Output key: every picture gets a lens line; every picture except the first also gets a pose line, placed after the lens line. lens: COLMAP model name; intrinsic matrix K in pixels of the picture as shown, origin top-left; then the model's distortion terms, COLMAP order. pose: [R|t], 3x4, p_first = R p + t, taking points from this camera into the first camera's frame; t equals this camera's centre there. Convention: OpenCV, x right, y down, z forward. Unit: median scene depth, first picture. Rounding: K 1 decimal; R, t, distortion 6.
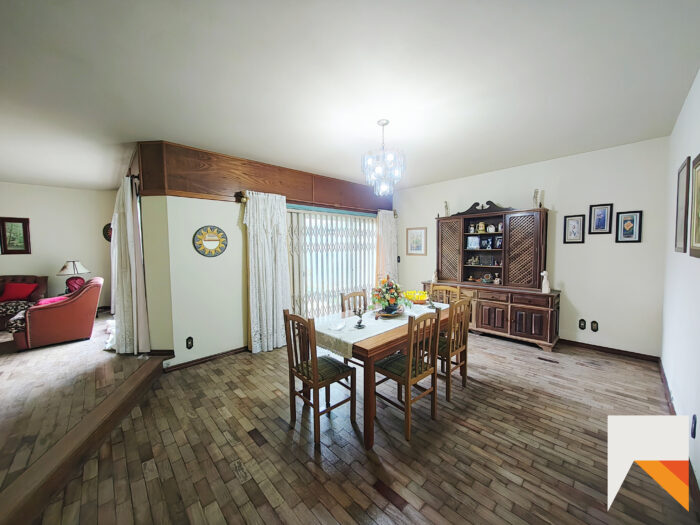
lens RADIAL K [[263.4, 0, 345.7], [0, 263.4, 260.7], [0, 0, 1]] dist [0.002174, 0.000108]
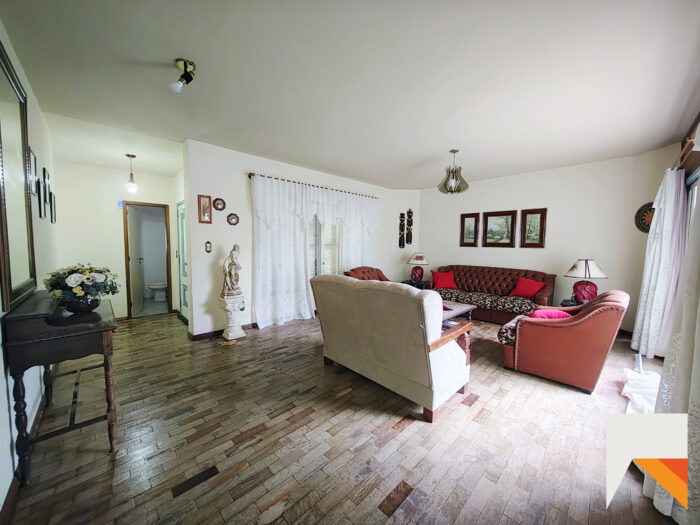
lens RADIAL K [[263.4, 0, 345.7], [0, 263.4, 260.7], [0, 0, 1]] dist [0.002174, 0.000108]
pose [[0.015469, 0.078655, -0.996782, -0.318014], [-0.064638, 0.994895, 0.077503, -0.009491], [0.997789, 0.063231, 0.020475, 0.324857]]
